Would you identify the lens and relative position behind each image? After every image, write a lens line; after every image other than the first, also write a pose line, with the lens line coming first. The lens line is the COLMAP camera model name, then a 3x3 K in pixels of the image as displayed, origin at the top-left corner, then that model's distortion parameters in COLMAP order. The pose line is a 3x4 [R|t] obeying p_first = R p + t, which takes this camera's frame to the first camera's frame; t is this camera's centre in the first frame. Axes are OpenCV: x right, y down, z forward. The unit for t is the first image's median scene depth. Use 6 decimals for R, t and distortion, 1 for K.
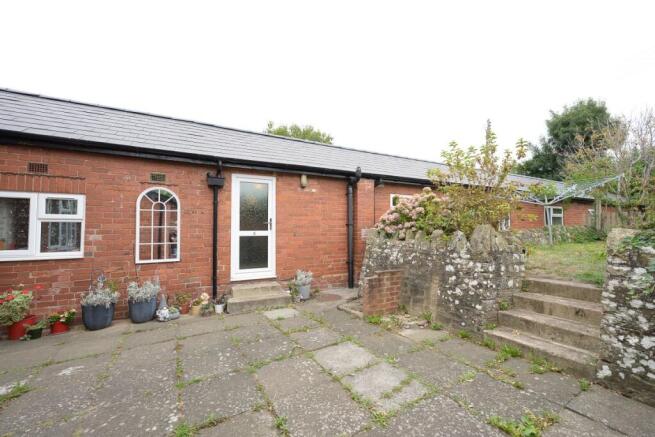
lens RADIAL K [[260.2, 0, 326.4], [0, 260.2, 218.9], [0, 0, 1]] dist [-0.002120, -0.000184]
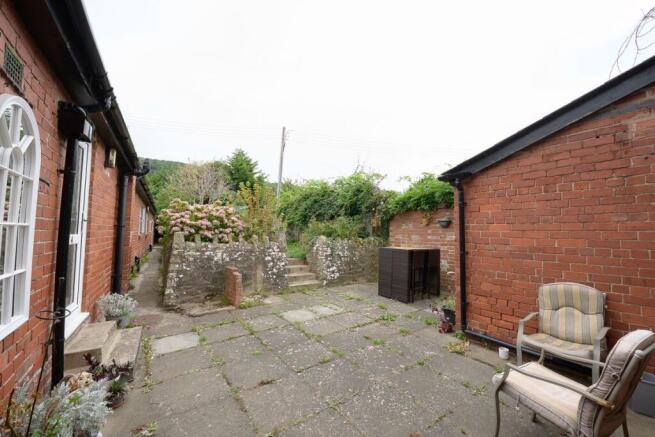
lens RADIAL K [[260.2, 0, 325.8], [0, 260.2, 221.1], [0, 0, 1]] dist [-0.002120, -0.000184]
pose [[-0.100102, 0.053209, 0.993553, -1.137831], [-0.060983, 0.996364, -0.059503, 0.026460], [-0.993107, -0.066546, -0.096493, 0.746651]]
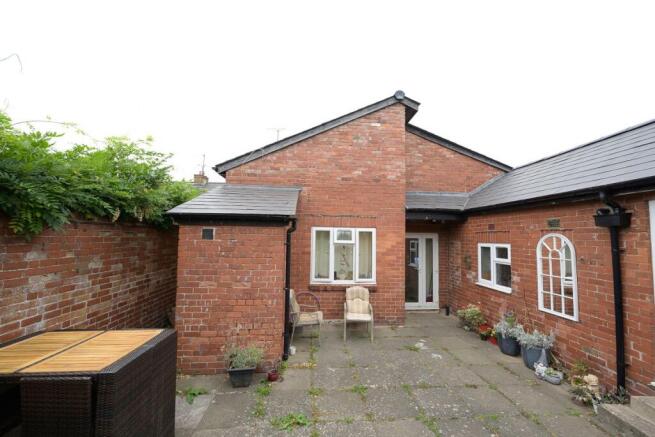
lens RADIAL K [[260.2, 0, 330.6], [0, 260.2, 221.9], [0, 0, 1]] dist [-0.002120, -0.000184]
pose [[-0.425365, -0.058173, -0.903150, 0.628124], [0.023103, 0.996909, -0.075094, -0.129533], [0.904727, -0.052808, -0.422706, 0.771527]]
